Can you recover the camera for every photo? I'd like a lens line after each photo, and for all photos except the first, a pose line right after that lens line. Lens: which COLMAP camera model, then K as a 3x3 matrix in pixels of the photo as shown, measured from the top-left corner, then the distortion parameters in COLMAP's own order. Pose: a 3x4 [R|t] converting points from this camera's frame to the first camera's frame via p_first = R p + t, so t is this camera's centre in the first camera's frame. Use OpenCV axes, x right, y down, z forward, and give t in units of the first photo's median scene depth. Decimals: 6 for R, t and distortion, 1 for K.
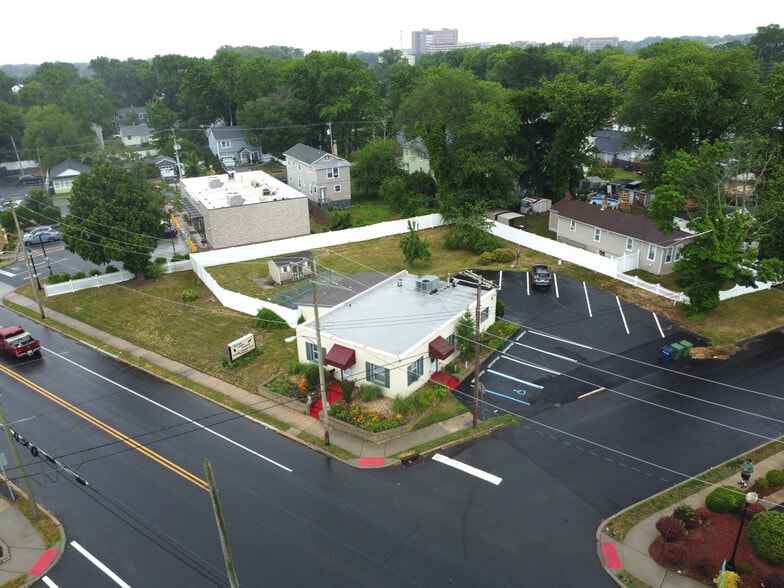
lens RADIAL K [[584.0, 0, 385.1], [0, 584.0, 296.0], [0, 0, 1]] dist [0.014943, 0.001465]
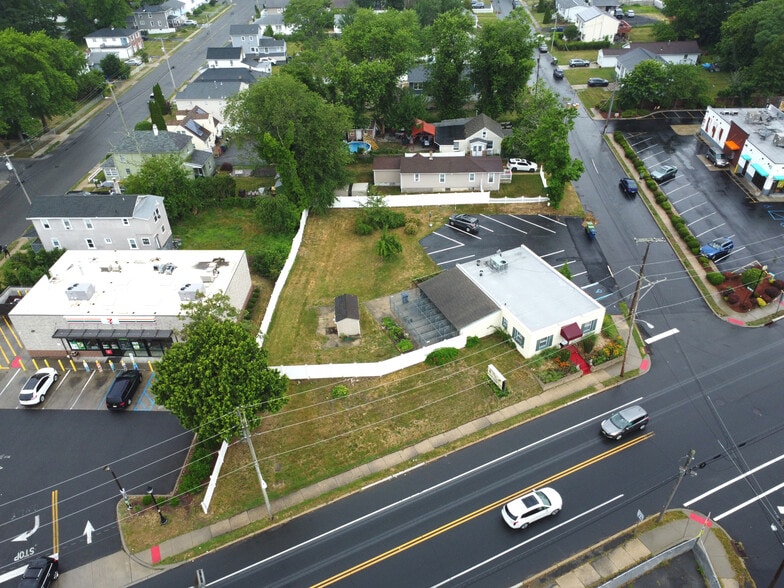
lens RADIAL K [[584.0, 0, 385.1], [0, 584.0, 296.0], [0, 0, 1]] dist [0.014943, 0.001465]
pose [[0.495290, -0.505036, 0.706842, -0.933225], [0.350023, 0.860699, 0.369703, -0.486098], [-0.795092, 0.064300, 0.603070, 0.353037]]
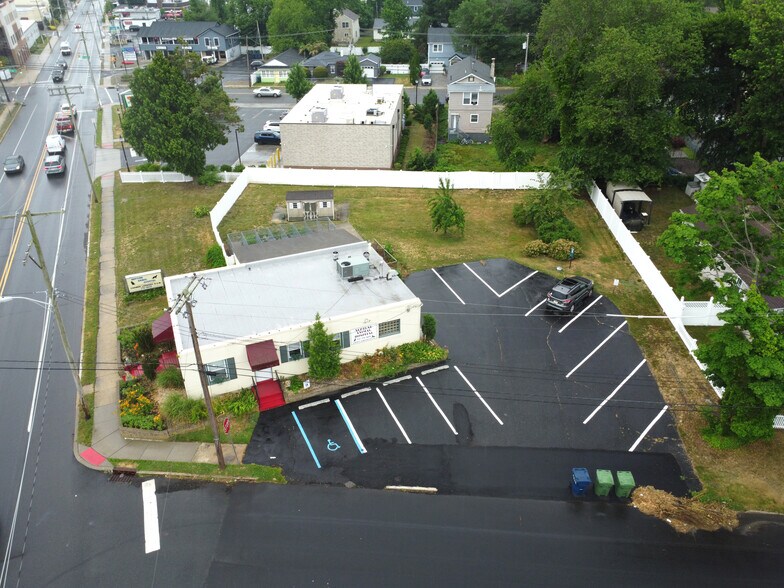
lens RADIAL K [[584.0, 0, 385.1], [0, 584.0, 296.0], [0, 0, 1]] dist [0.014943, 0.001465]
pose [[0.846118, 0.288643, -0.448073, 0.420720], [-0.215657, 0.954181, 0.207437, -0.139373], [0.487418, -0.078886, 0.869598, 0.294539]]
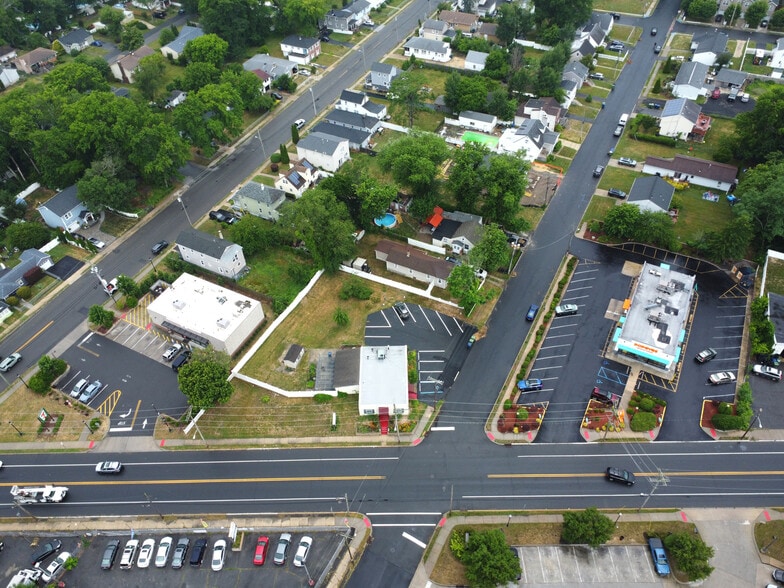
lens RADIAL K [[584.0, 0, 385.1], [0, 584.0, 296.0], [0, 0, 1]] dist [0.014943, 0.001465]
pose [[0.813961, -0.422520, 0.398678, -0.667843], [0.236426, 0.867822, 0.437021, -1.110142], [-0.530631, -0.261460, 0.806268, -0.750567]]
